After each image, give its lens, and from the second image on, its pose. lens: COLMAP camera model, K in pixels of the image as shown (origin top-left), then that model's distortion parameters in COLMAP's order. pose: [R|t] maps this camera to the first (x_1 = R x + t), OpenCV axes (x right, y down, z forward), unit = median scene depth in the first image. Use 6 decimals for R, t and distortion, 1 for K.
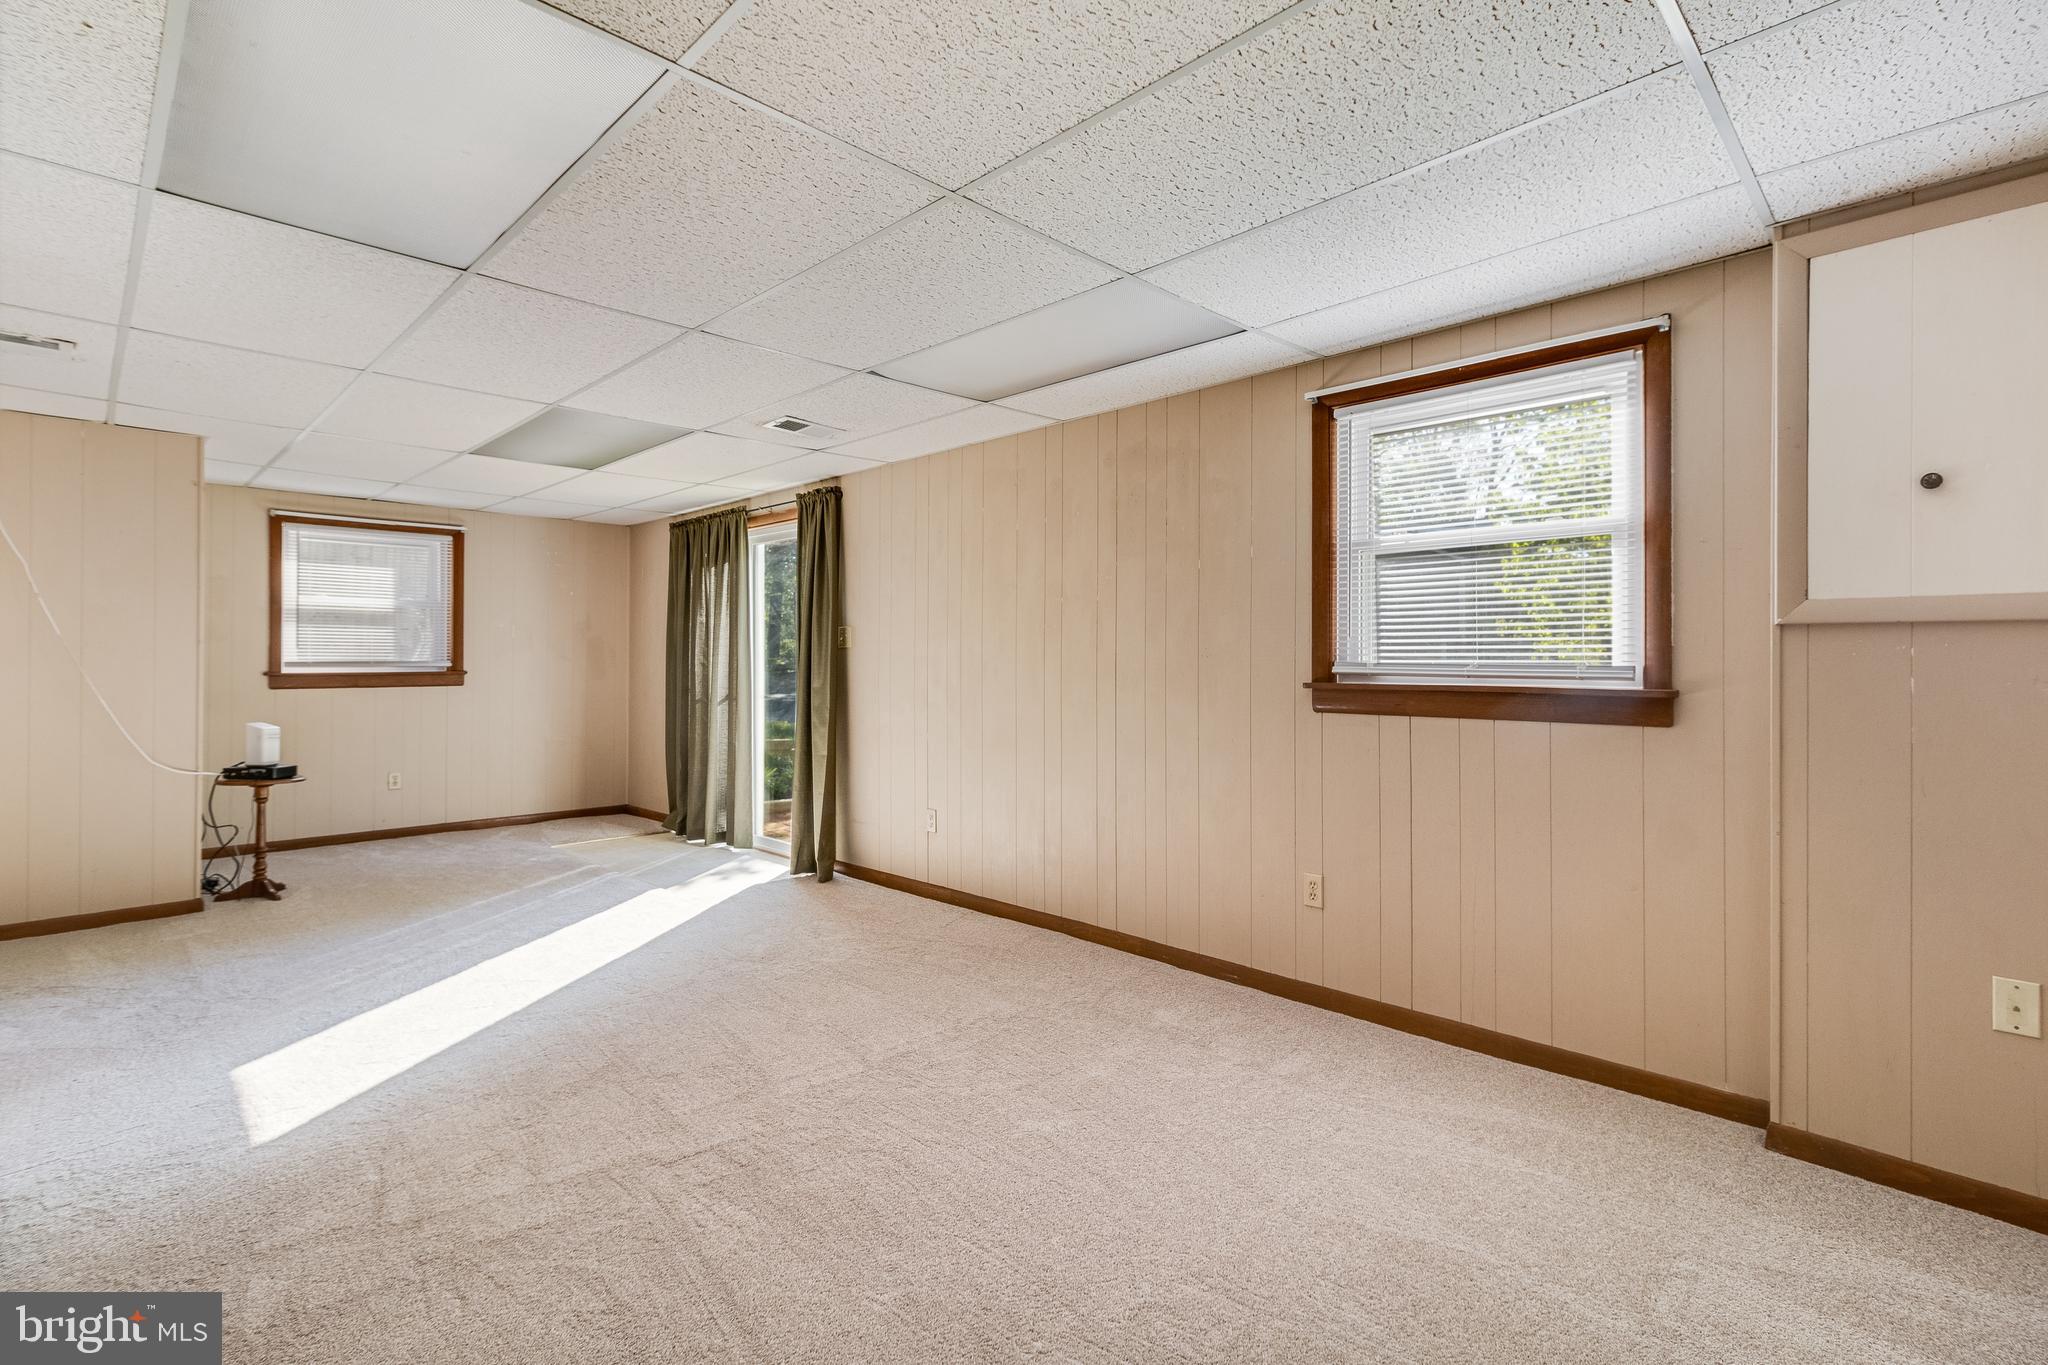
lens RADIAL K [[952.8, 0, 1022.3], [0, 952.8, 666.2], [0, 0, 1]] dist [-0.002402, 0.000063]
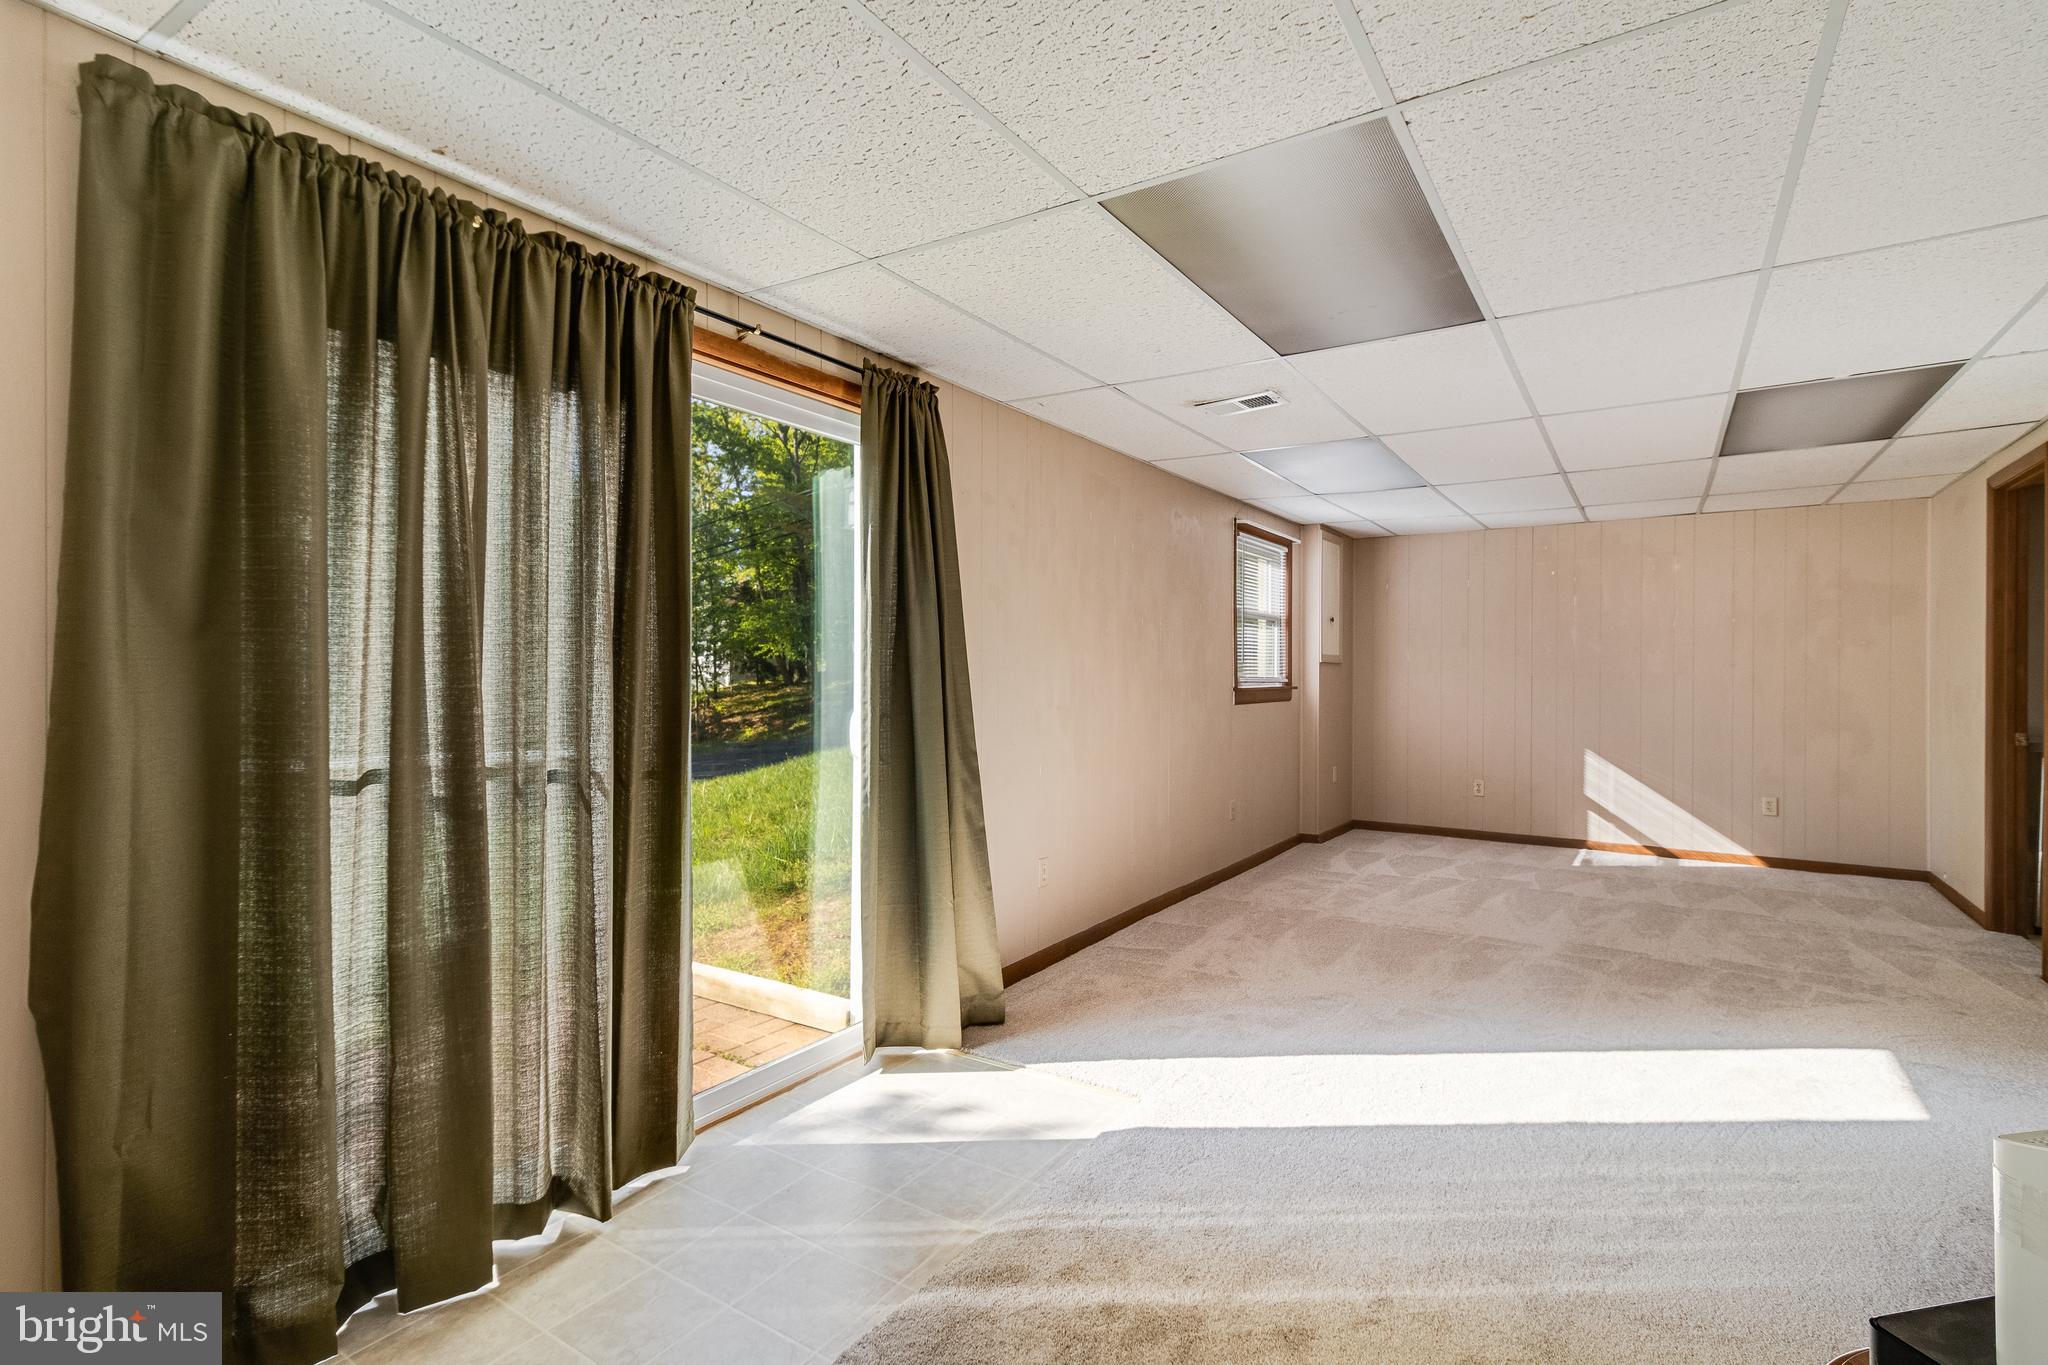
lens RADIAL K [[952.8, 0, 1026.9], [0, 952.8, 676.0], [0, 0, 1]] dist [-0.002402, 0.000063]
pose [[-0.196235, -0.000527, 0.980557, -0.734570], [0.003350, 0.999994, 0.001208, -0.002491], [-0.980551, 0.003522, -0.196232, 0.958274]]
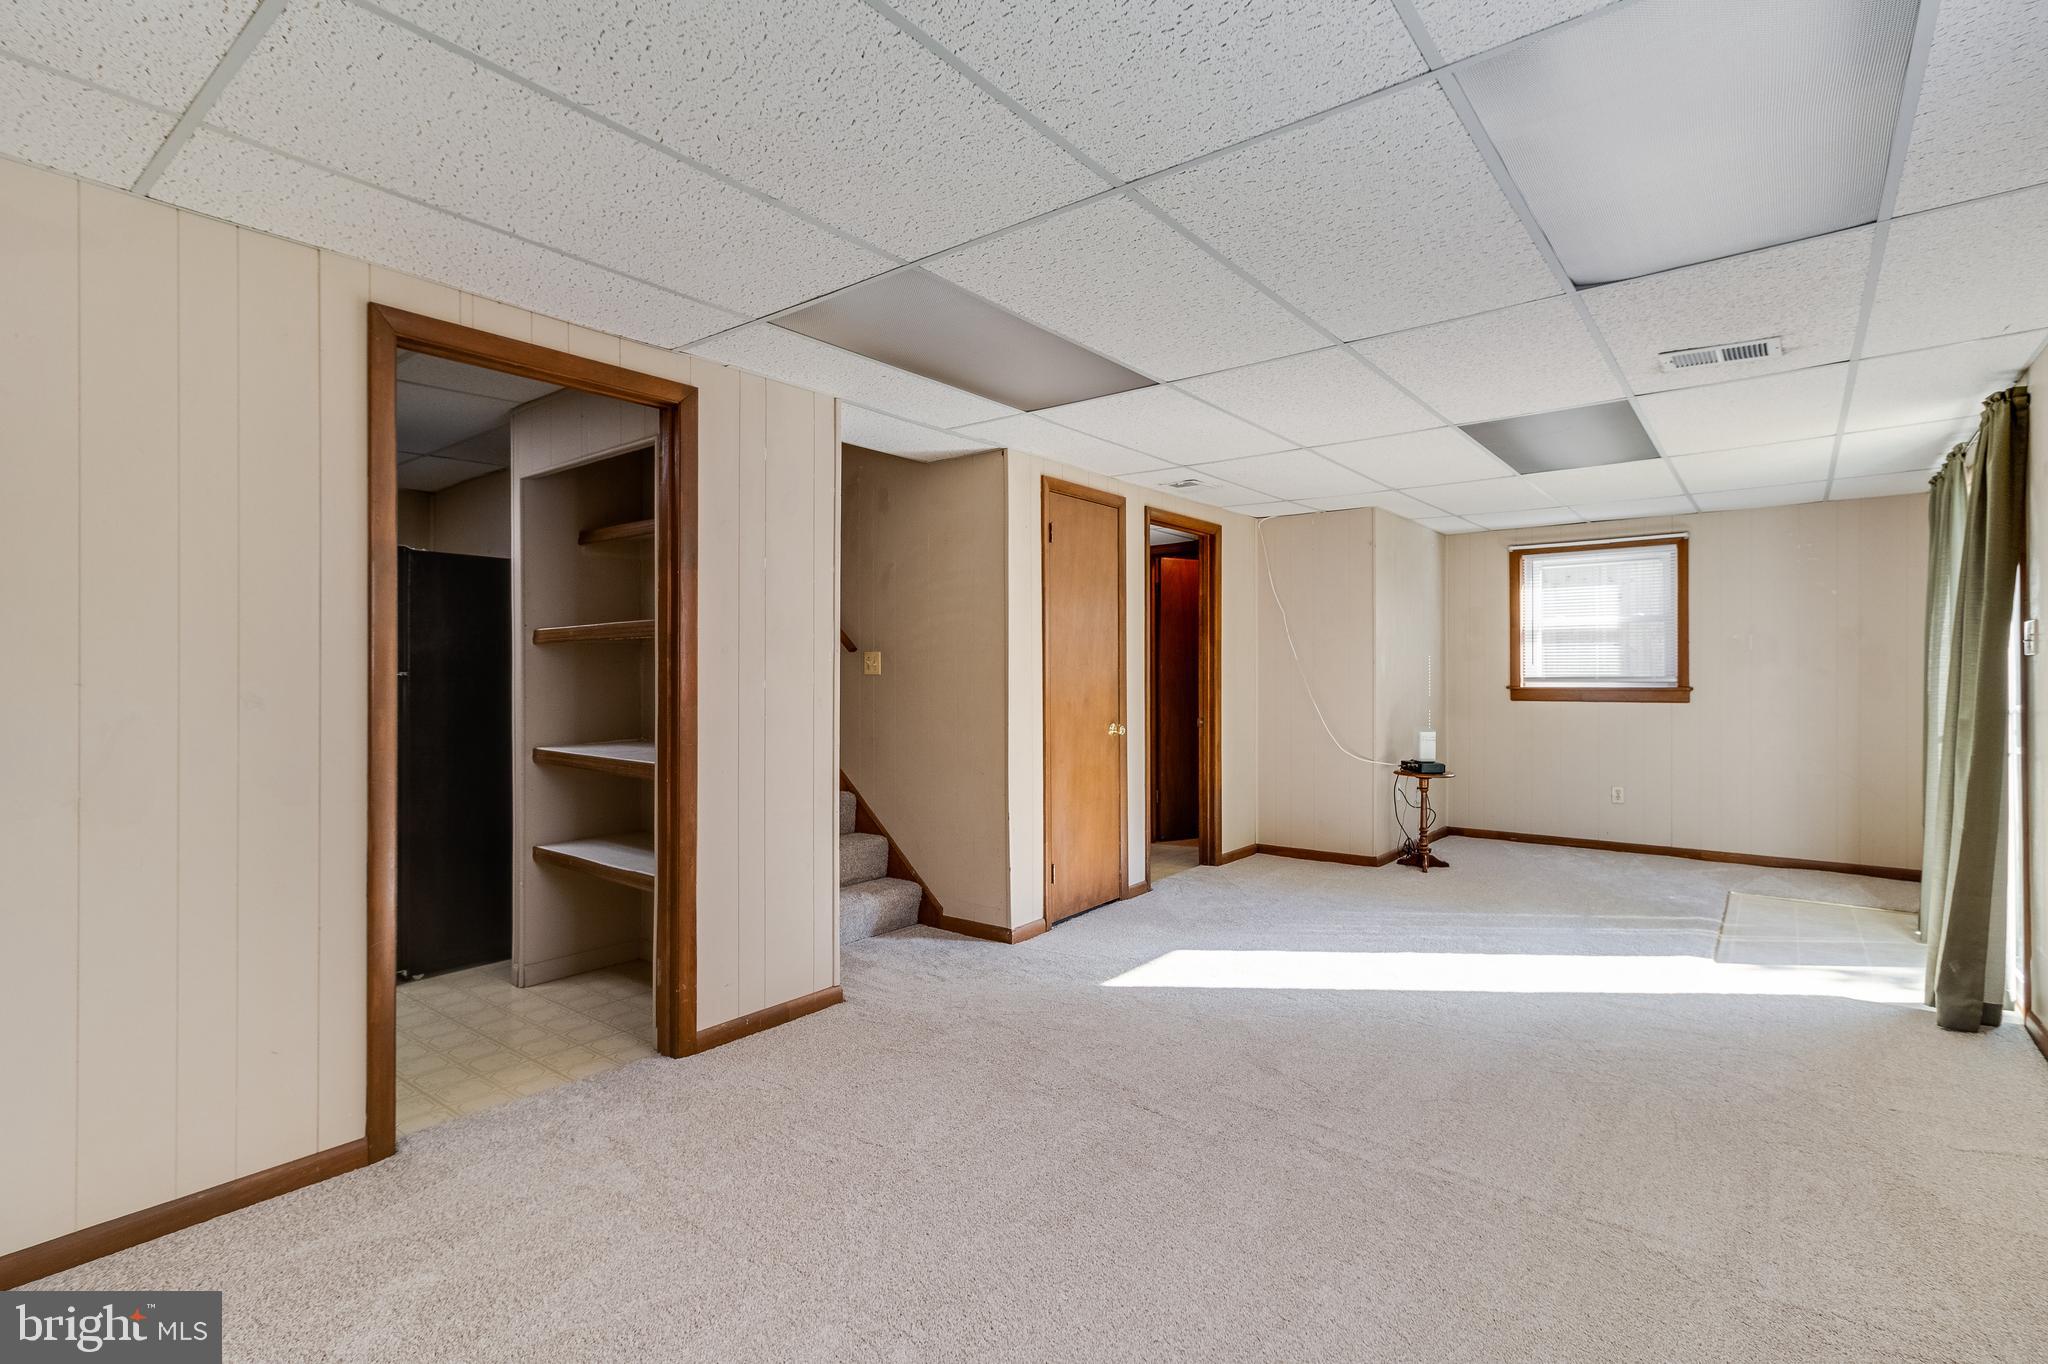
lens RADIAL K [[952.8, 0, 1021.9], [0, 952.8, 683.6], [0, 0, 1]] dist [-0.002402, 0.000063]
pose [[0.109273, 0.009326, -0.993968, 0.301584], [-0.003466, 0.999953, 0.009001, -0.005166], [0.994006, 0.002462, 0.109300, 0.278118]]
